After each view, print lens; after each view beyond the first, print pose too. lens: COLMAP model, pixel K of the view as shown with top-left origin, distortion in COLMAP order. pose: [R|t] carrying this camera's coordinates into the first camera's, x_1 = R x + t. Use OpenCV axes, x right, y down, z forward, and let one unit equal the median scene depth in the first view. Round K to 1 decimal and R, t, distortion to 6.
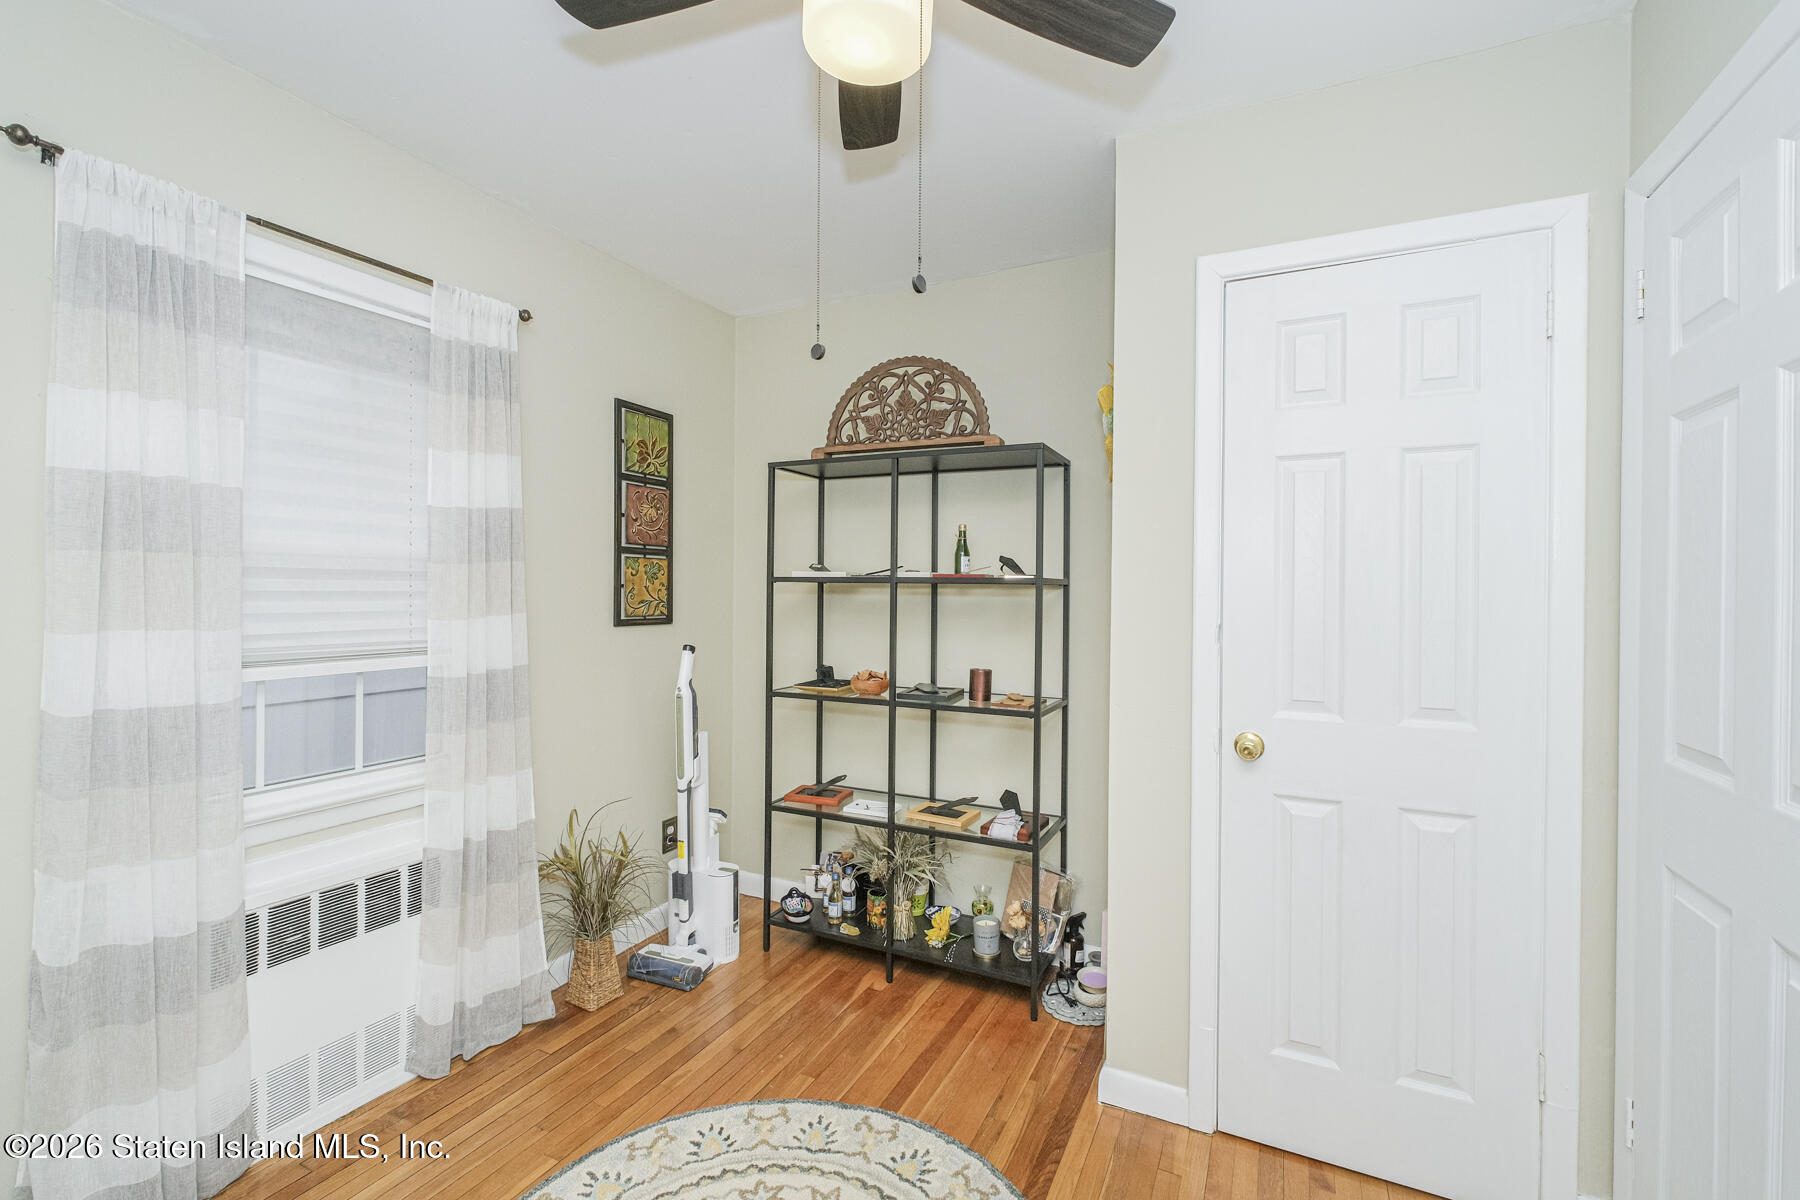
lens RADIAL K [[774.2, 0, 901.0], [0, 774.2, 598.3], [0, 0, 1]] dist [-0.004932, -0.000038]
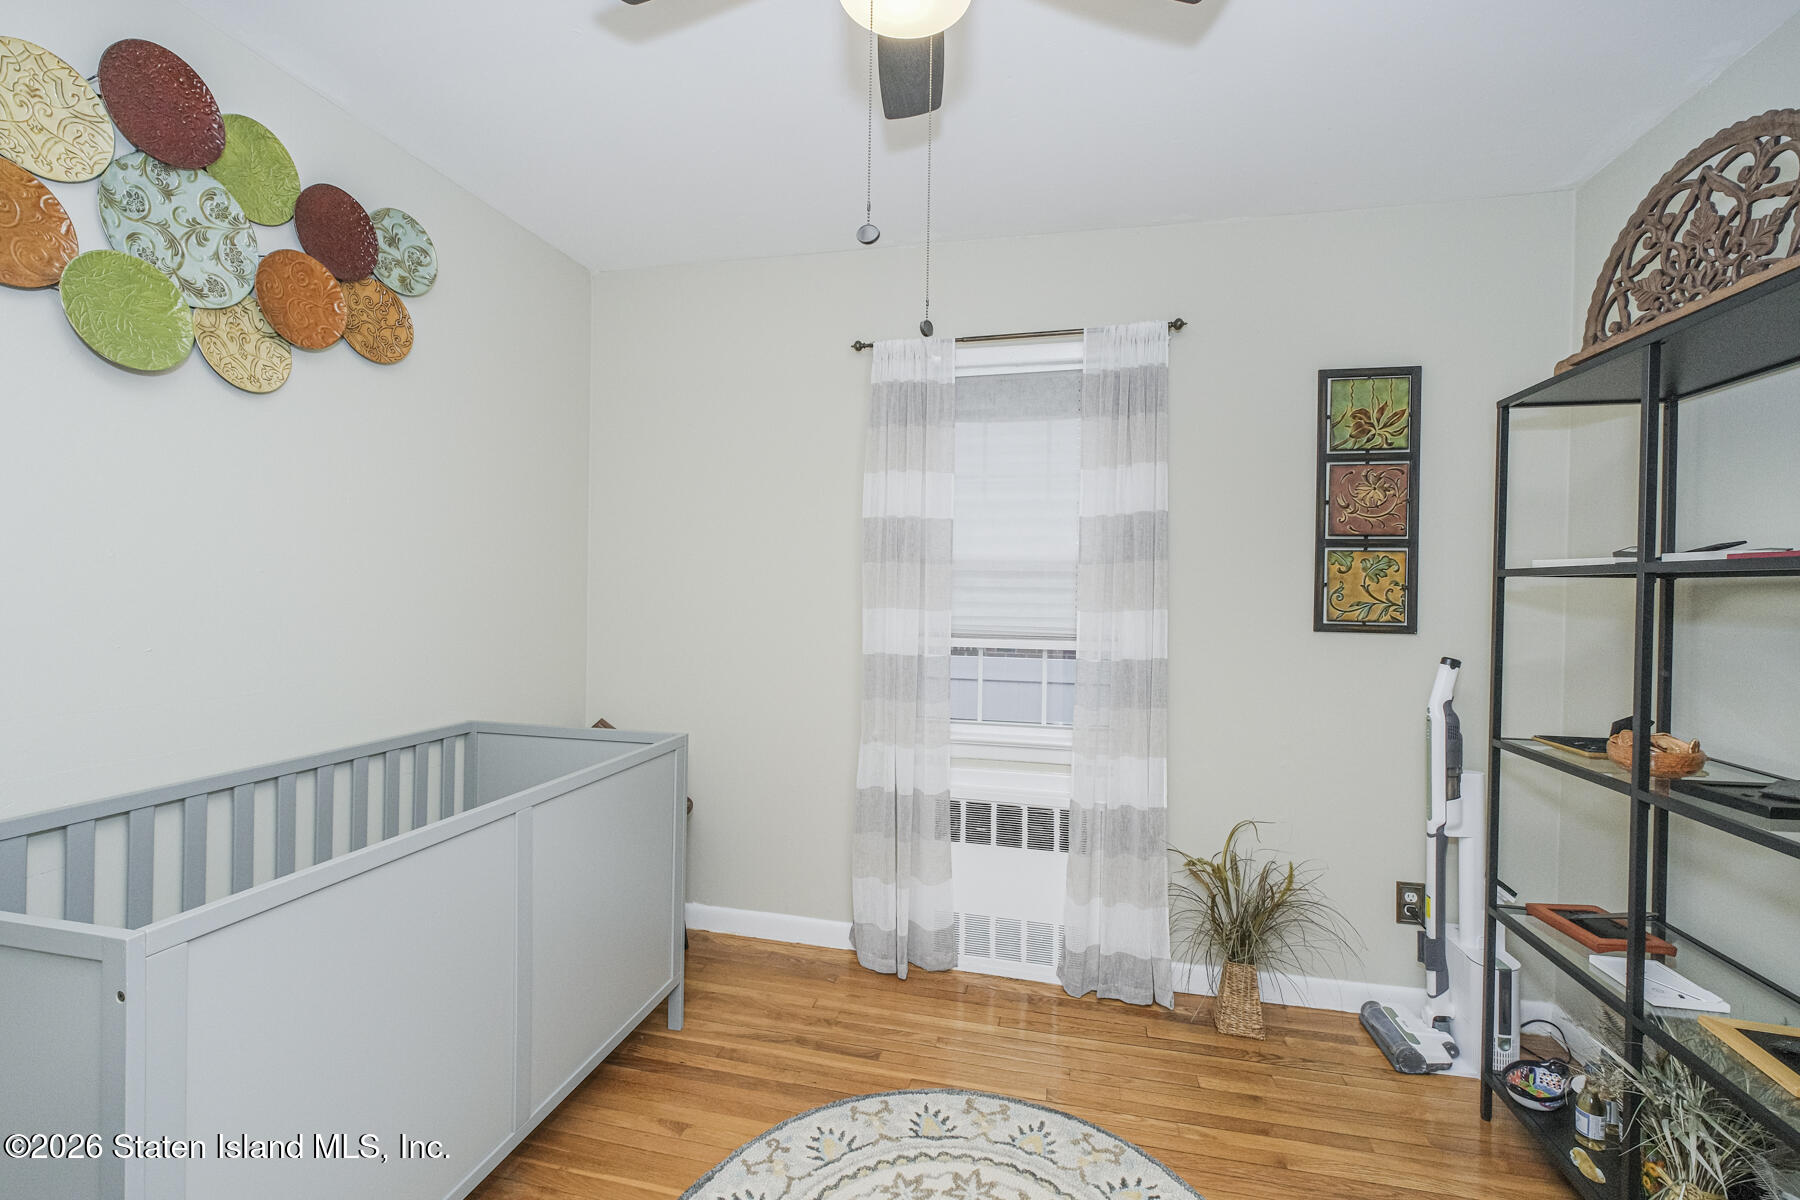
lens RADIAL K [[774.2, 0, 895.9], [0, 774.2, 597.6], [0, 0, 1]] dist [-0.004932, -0.000038]
pose [[0.218709, 0.006665, -0.975767, 0.485641], [-0.022977, 0.999735, 0.001679, 0.010182], [0.975520, 0.022053, 0.218804, 0.441331]]
